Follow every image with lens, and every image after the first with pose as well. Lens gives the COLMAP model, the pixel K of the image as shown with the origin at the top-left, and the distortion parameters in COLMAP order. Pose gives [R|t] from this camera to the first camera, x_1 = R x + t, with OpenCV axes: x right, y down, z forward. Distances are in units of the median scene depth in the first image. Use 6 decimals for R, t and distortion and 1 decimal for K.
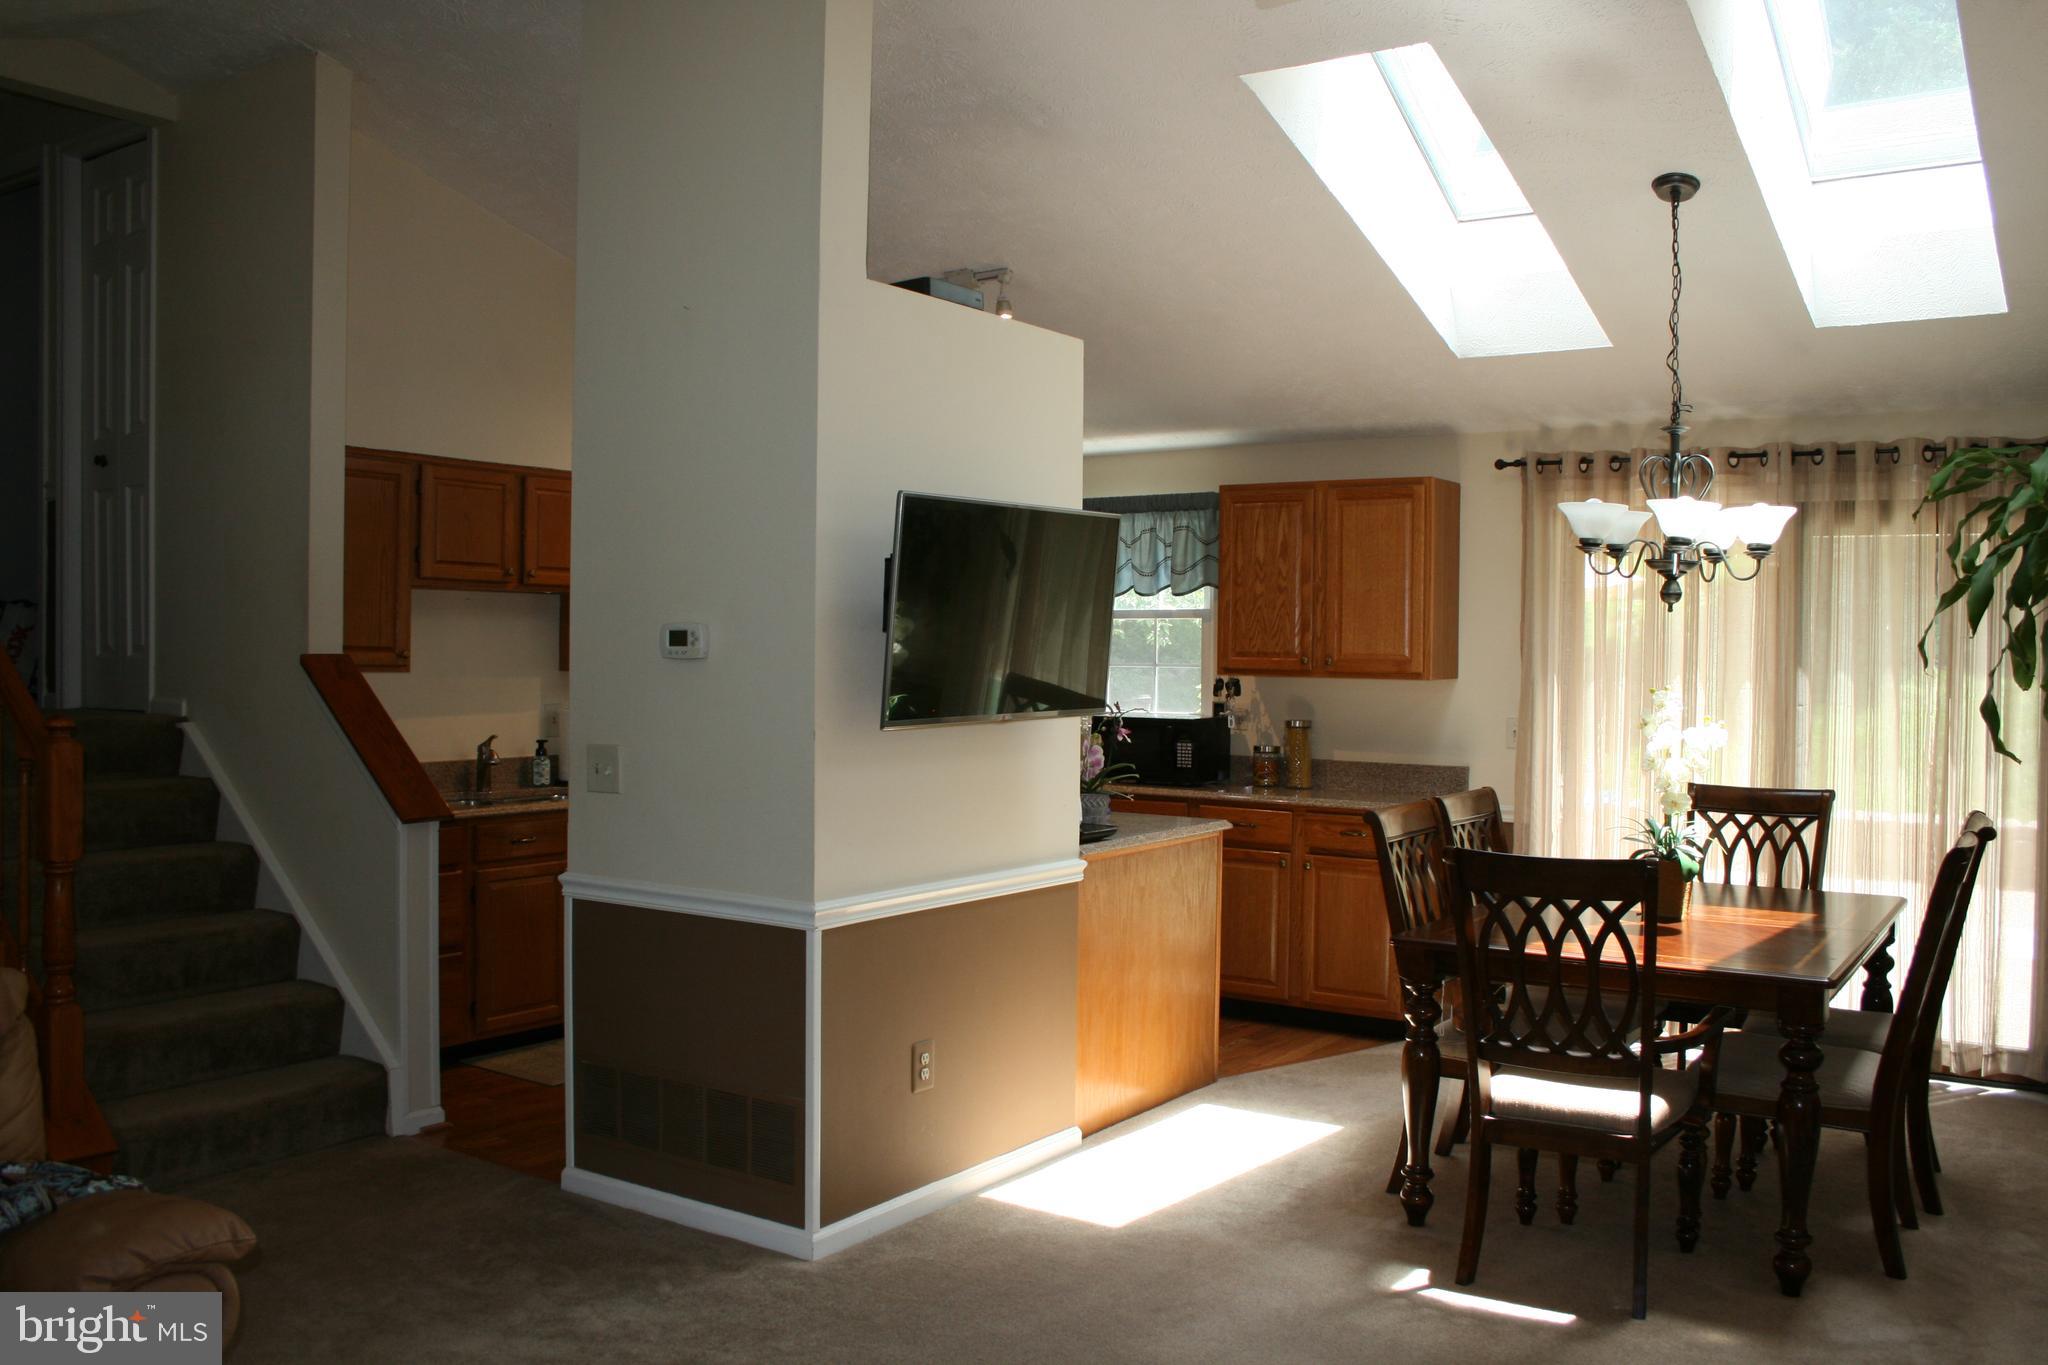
lens RADIAL K [[1713.3, 0, 1040.7], [0, 1713.3, 709.2], [0, 0, 1]] dist [-0.162396, 0.129933]
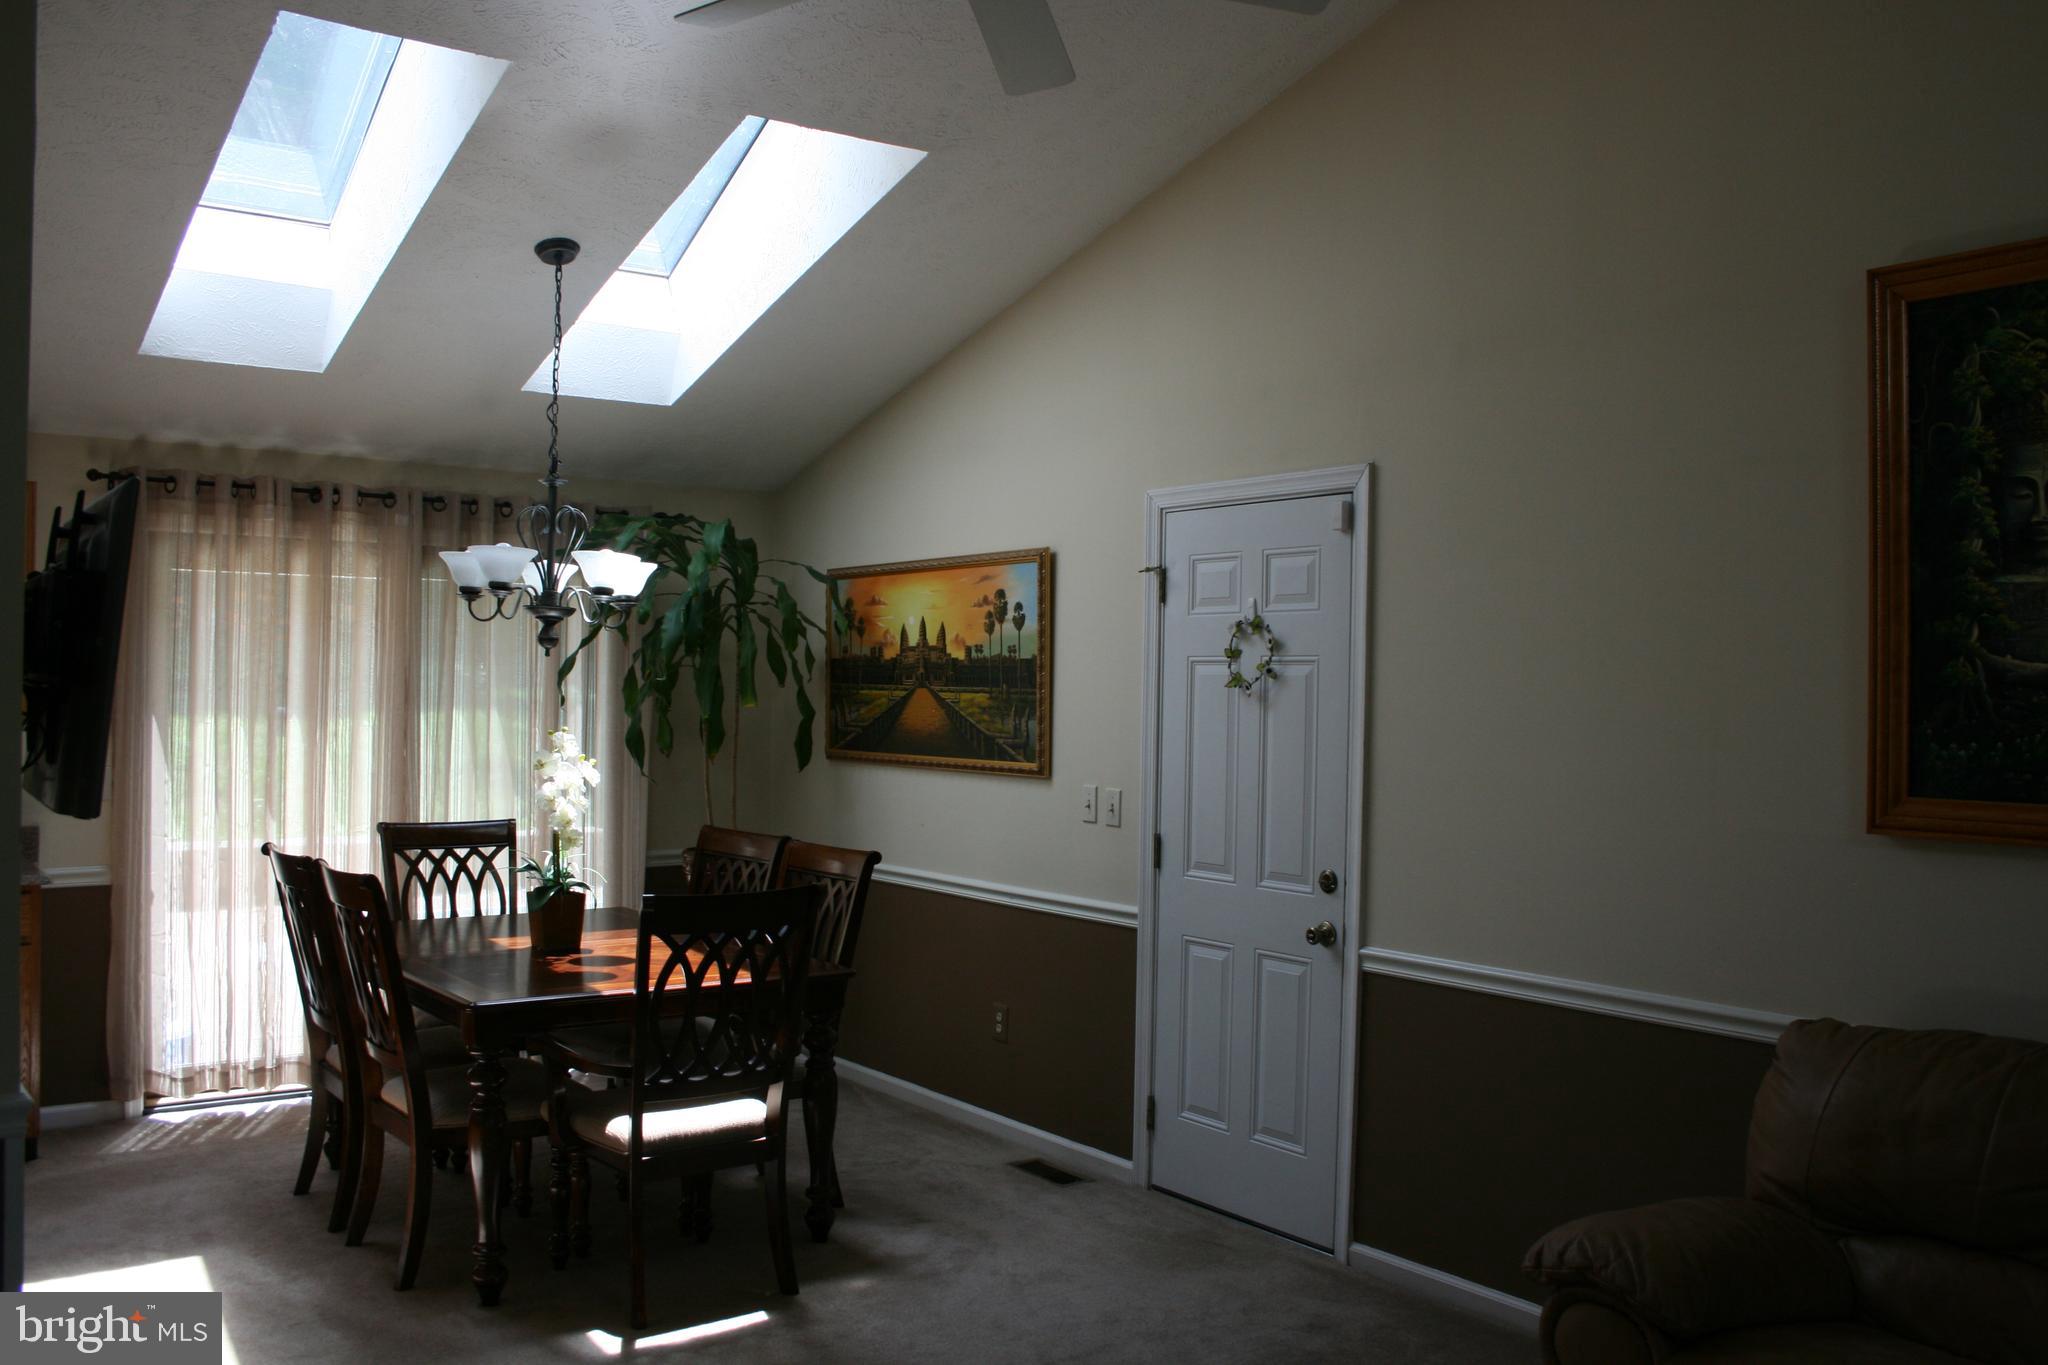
lens RADIAL K [[1713.3, 0, 1040.7], [0, 1713.3, 709.2], [0, 0, 1]] dist [-0.162396, 0.129933]
pose [[0.322004, -0.013456, 0.946643, -0.513594], [0.025333, 0.999663, 0.005592, -0.022813], [-0.946399, 0.022180, 0.322237, 0.369030]]
